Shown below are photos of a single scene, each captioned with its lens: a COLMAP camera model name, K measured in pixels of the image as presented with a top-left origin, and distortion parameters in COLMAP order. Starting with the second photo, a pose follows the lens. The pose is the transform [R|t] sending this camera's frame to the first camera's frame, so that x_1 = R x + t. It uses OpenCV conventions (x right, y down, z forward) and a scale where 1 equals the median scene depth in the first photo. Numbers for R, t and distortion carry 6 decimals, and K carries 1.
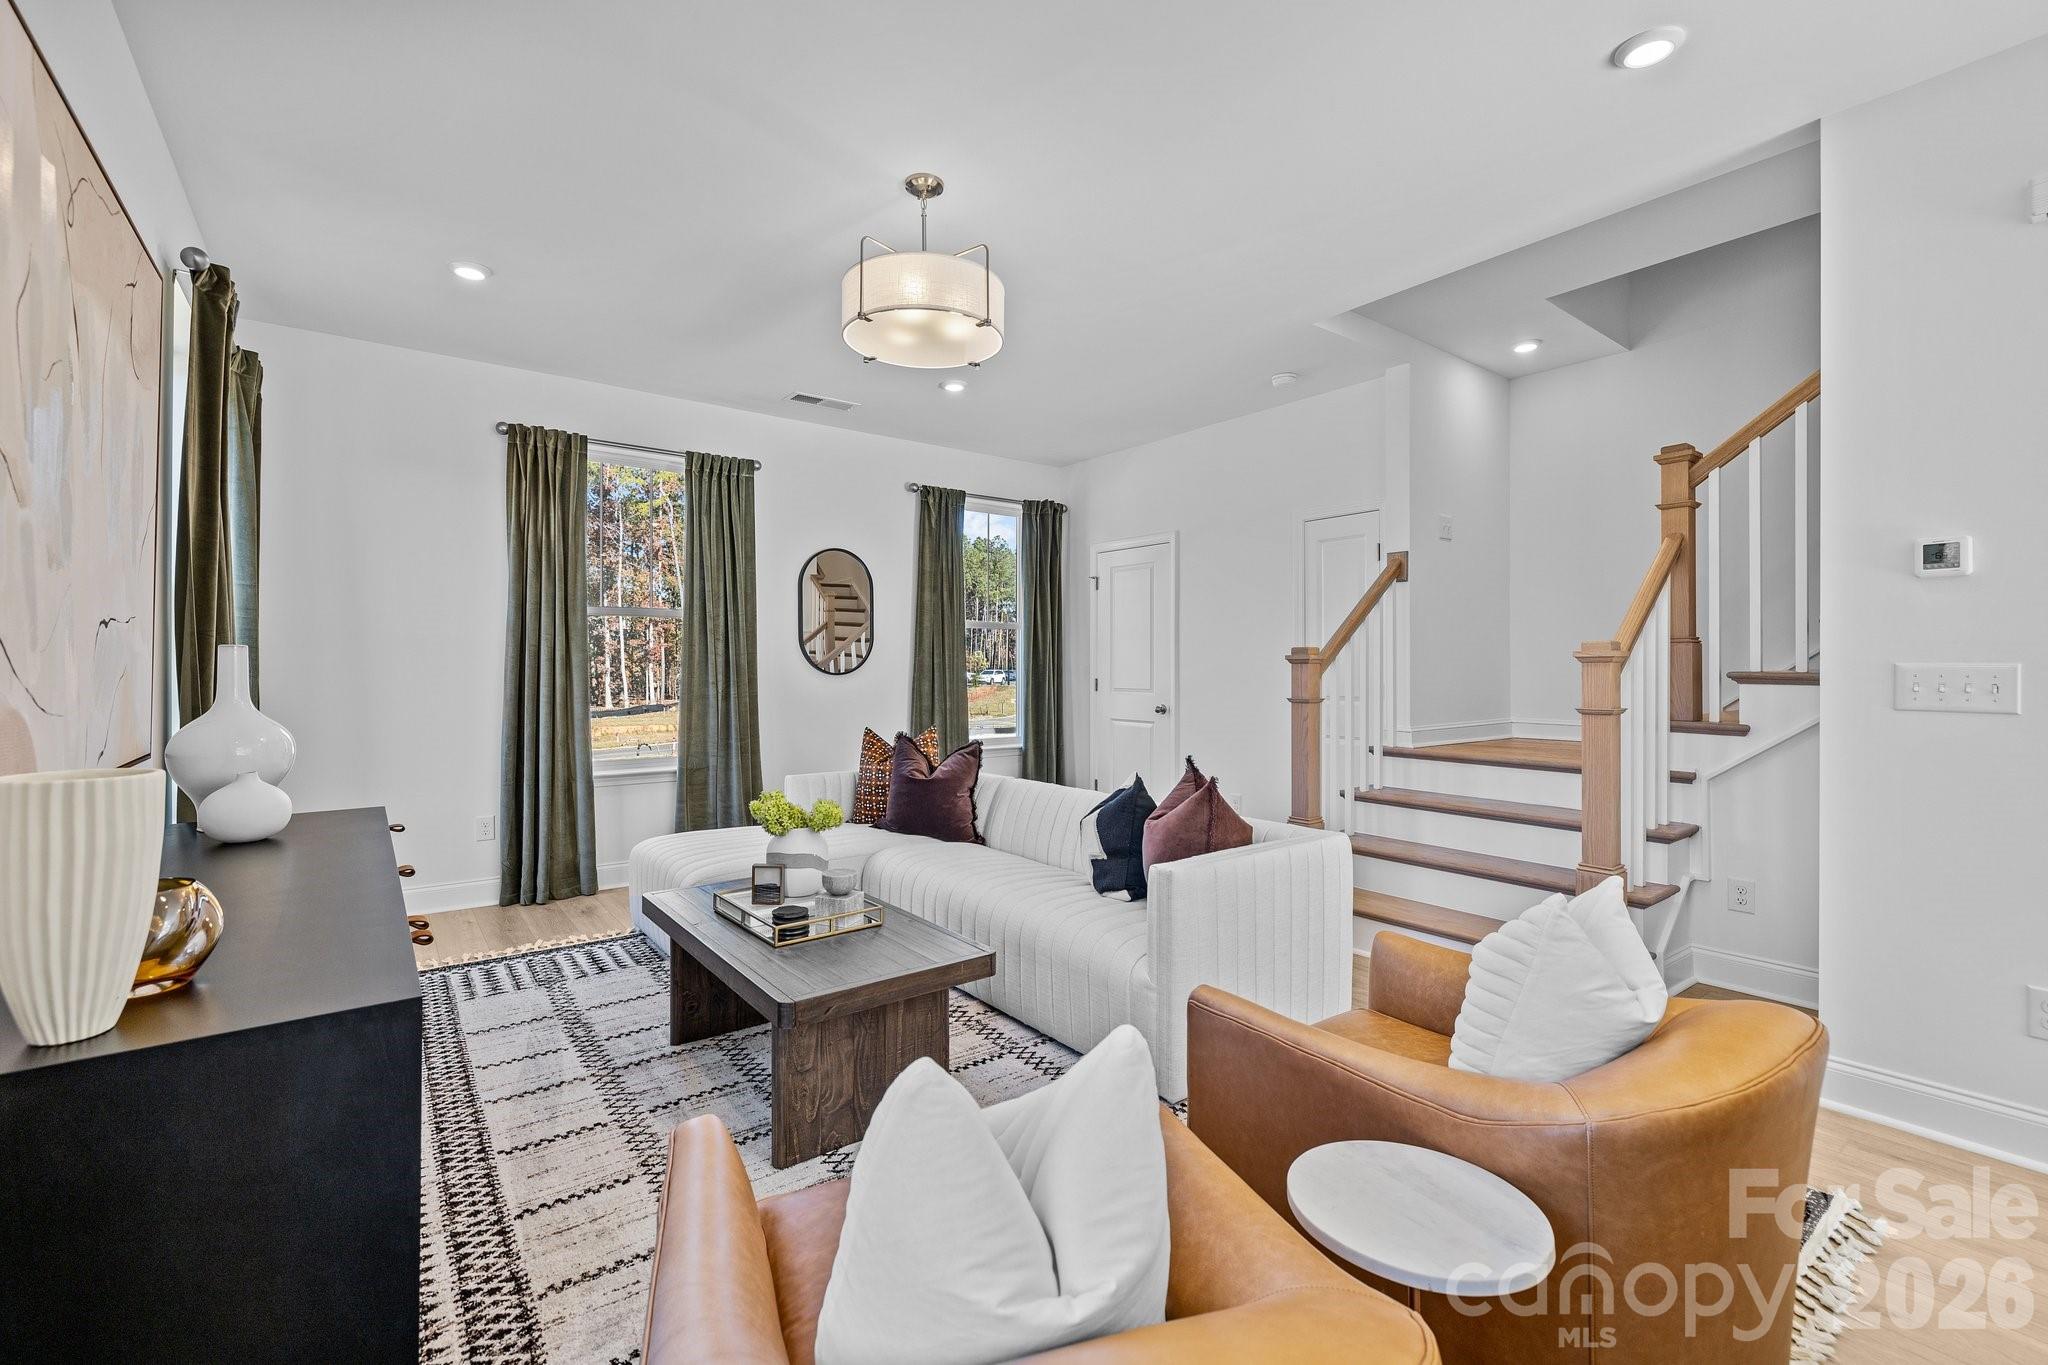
lens RADIAL K [[859.1, 0, 1000.3], [0, 859.1, 676.6], [0, 0, 1]] dist [-0.000425, -0.000157]
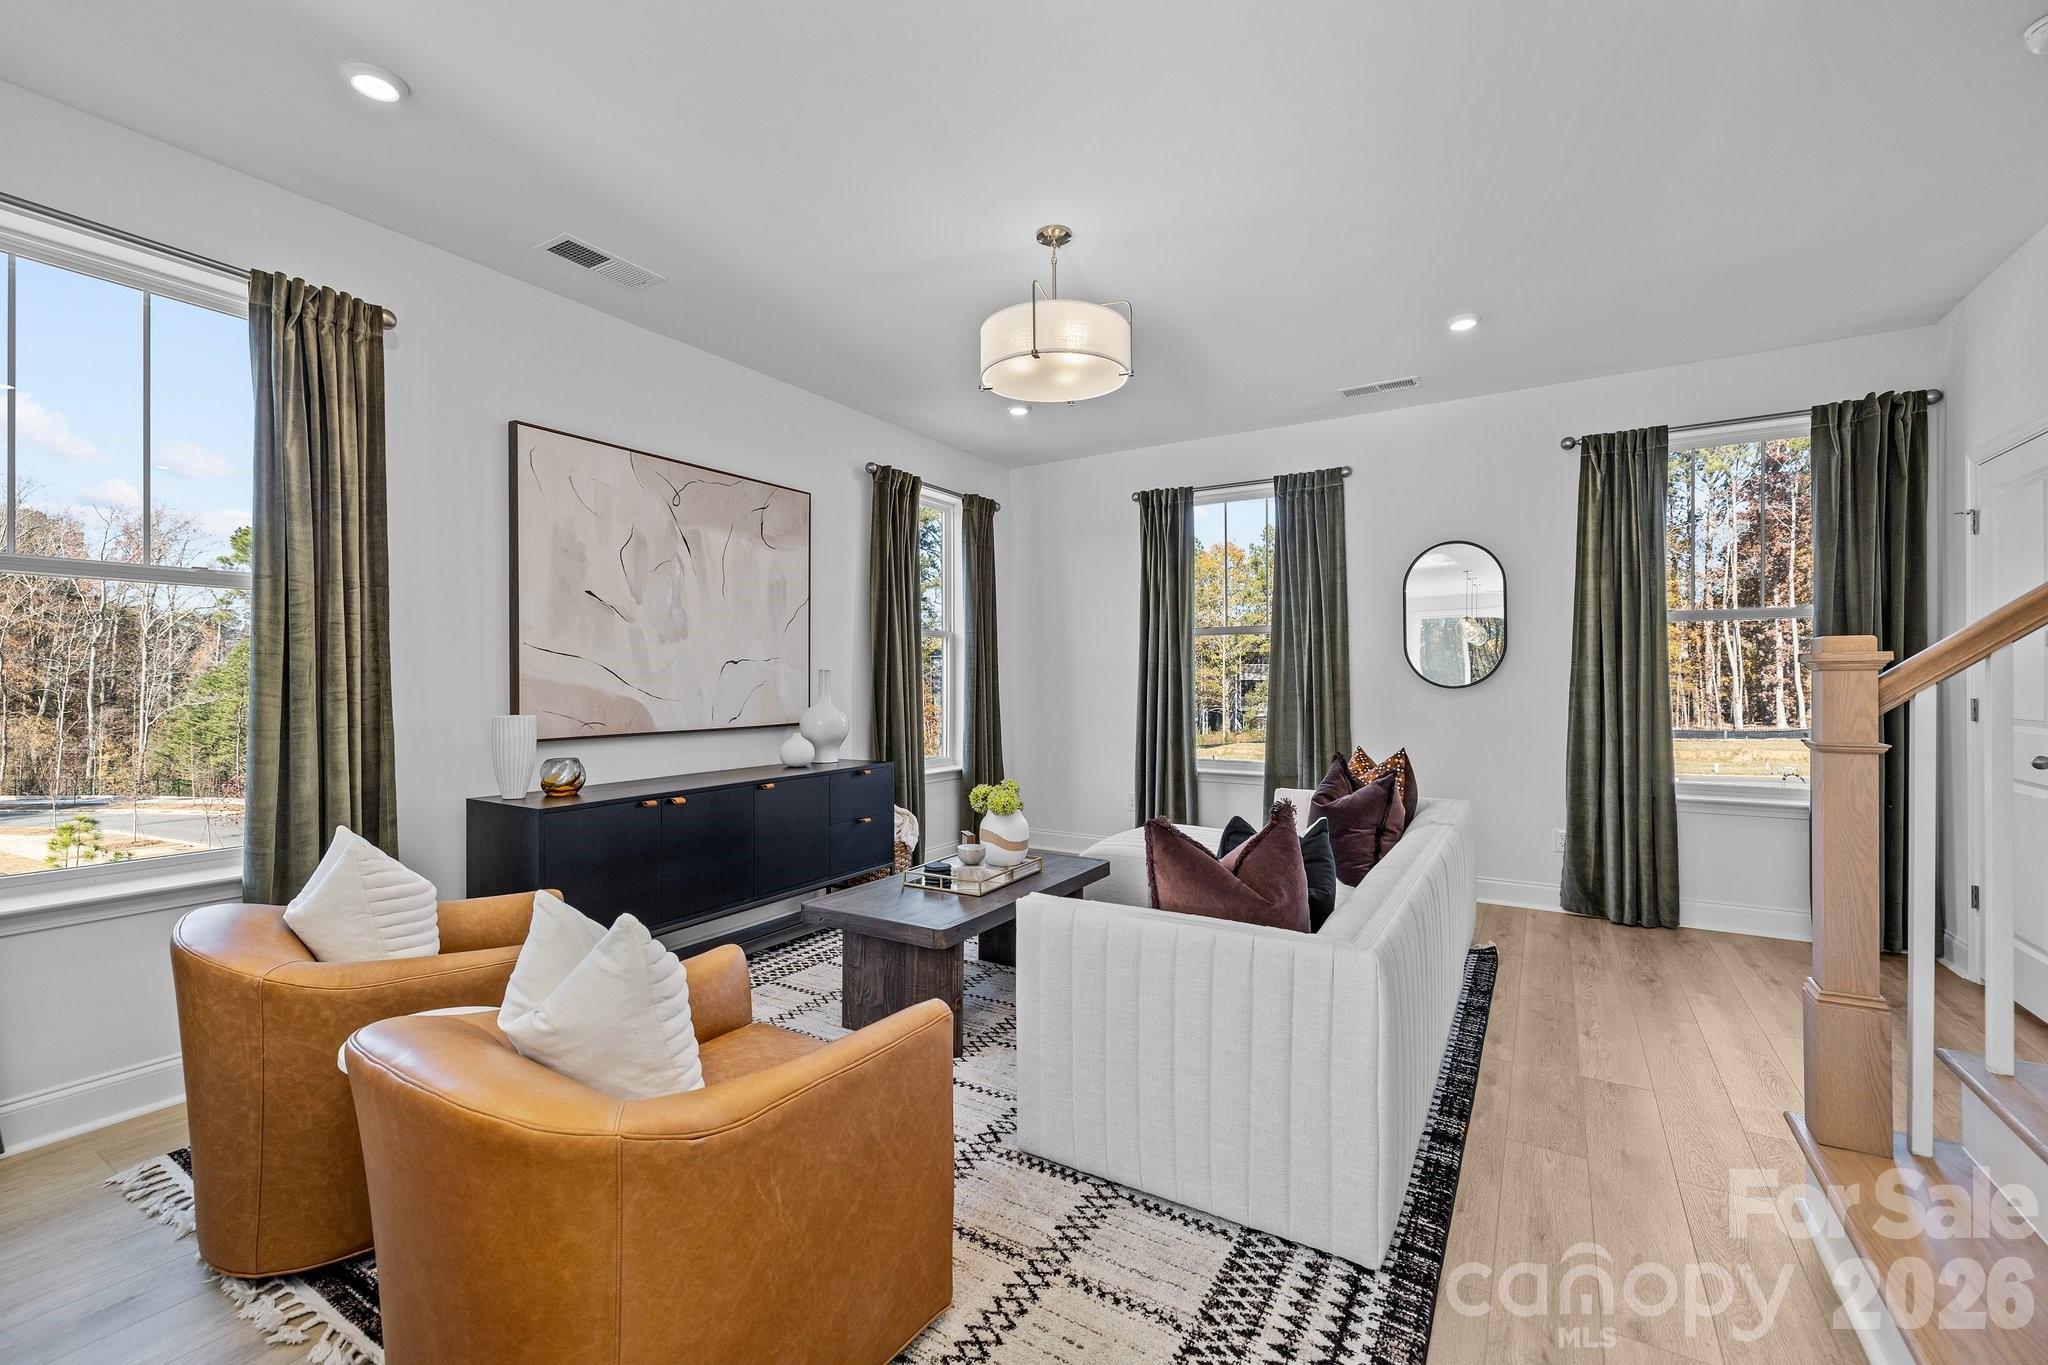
lens RADIAL K [[855.5, 0, 1024.0], [0, 855.5, 682.5], [0, 0, 1]] dist [0.000191, 0.000067]
pose [[0.370576, 0.002625, -0.928798, 0.903302], [-0.007928, 0.999969, -0.000337, -0.005657], [0.928768, 0.007488, 0.370585, 0.565548]]
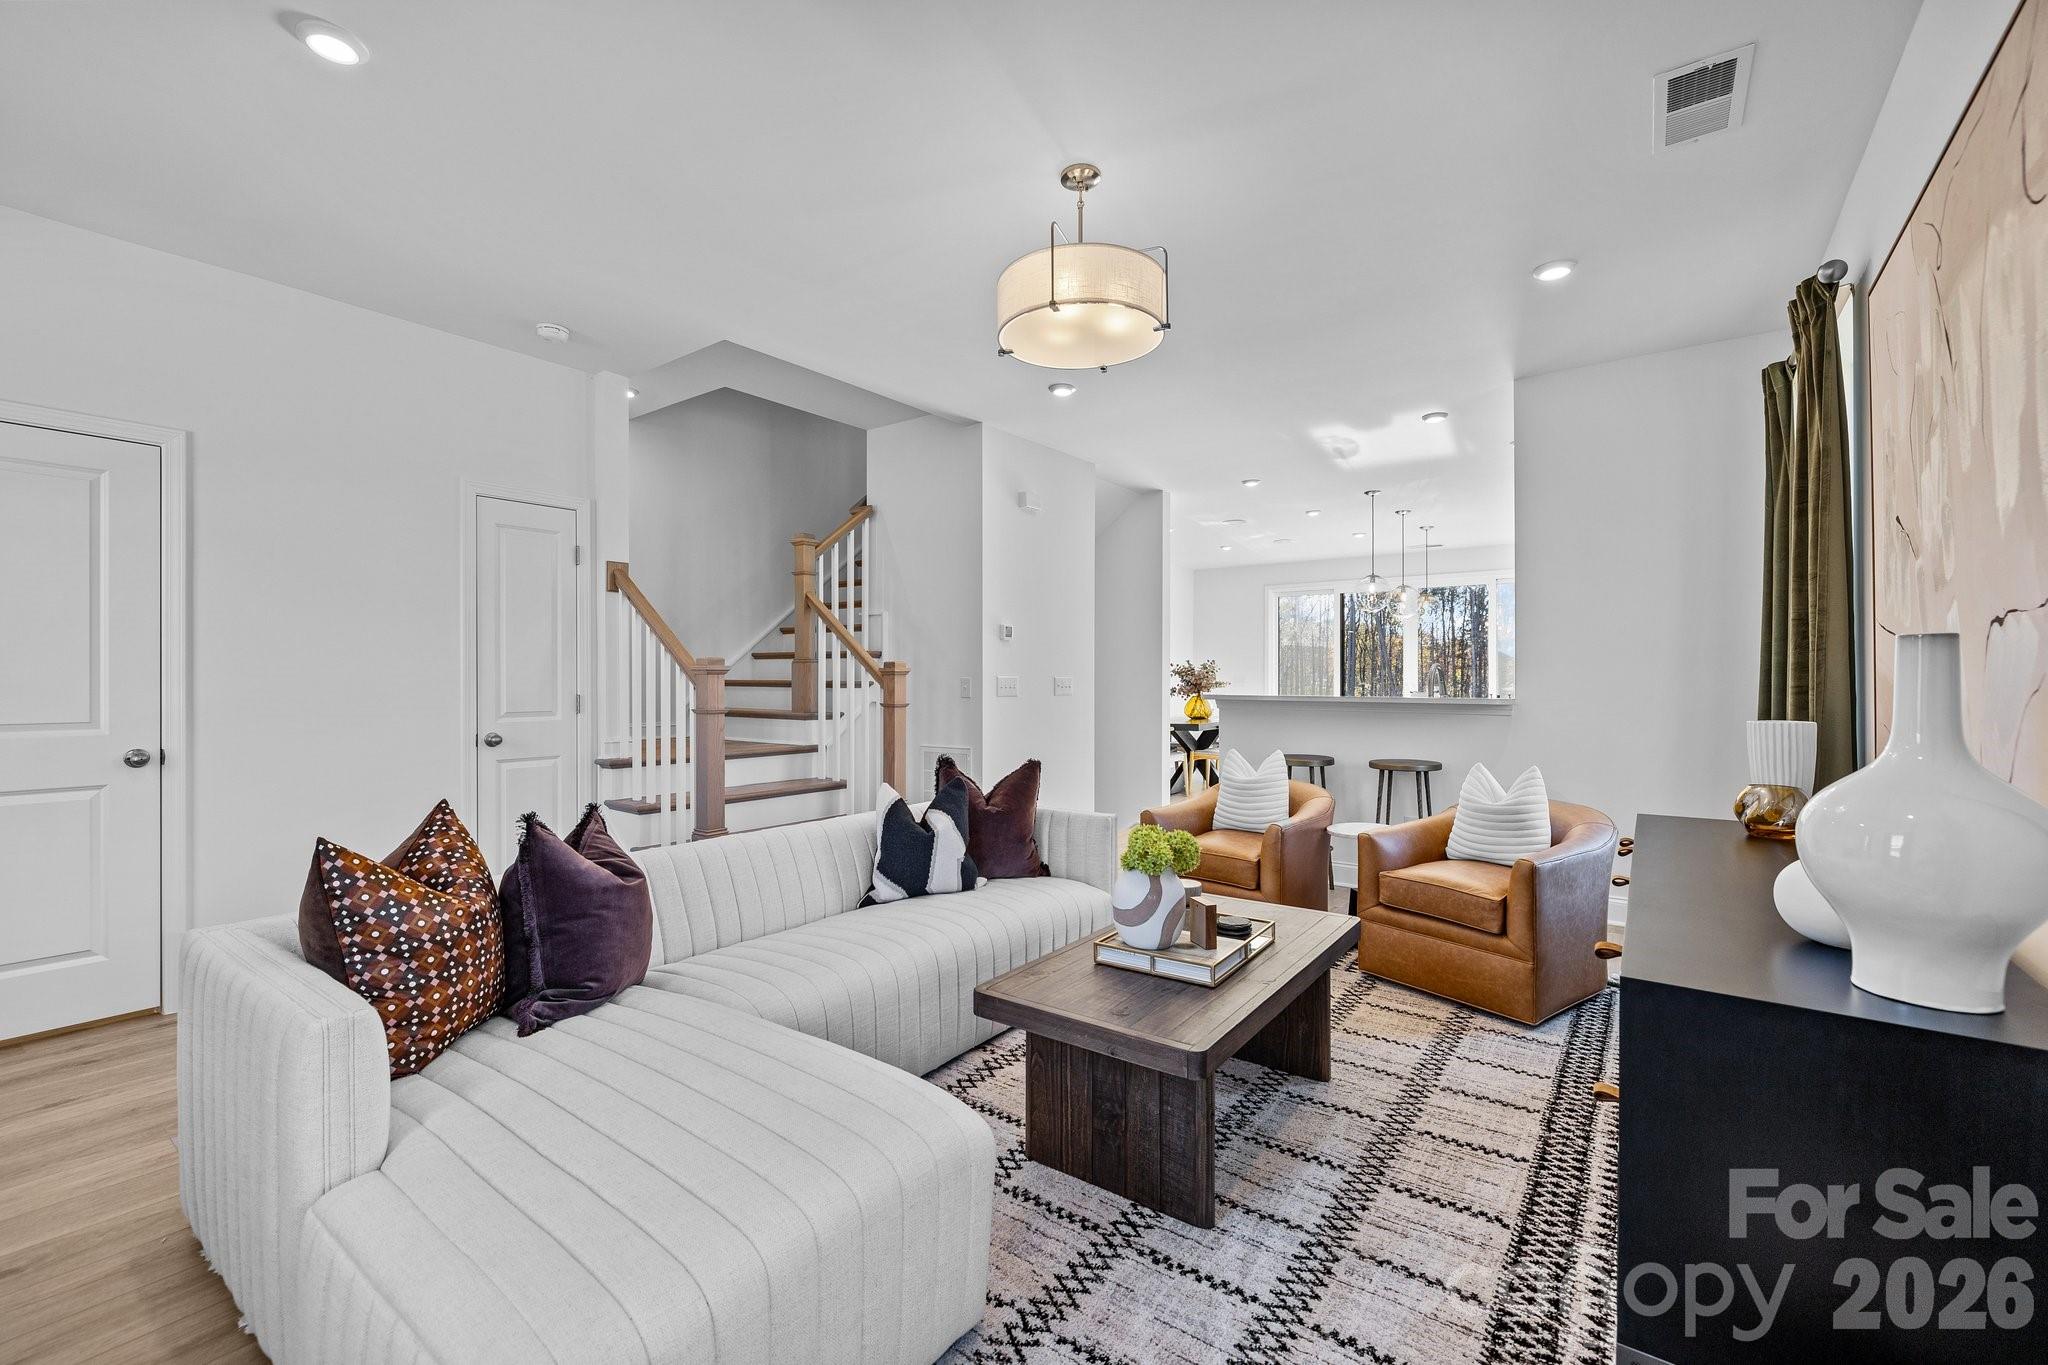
lens RADIAL K [[855.5, 0, 1024.0], [0, 855.5, 682.5], [0, 0, 1]] dist [0.000191, 0.000067]
pose [[-0.289866, -0.005789, 0.957050, -1.009861], [0.010889, 0.999897, 0.009346, -0.015896], [-0.957005, 0.013131, -0.289773, 1.361380]]
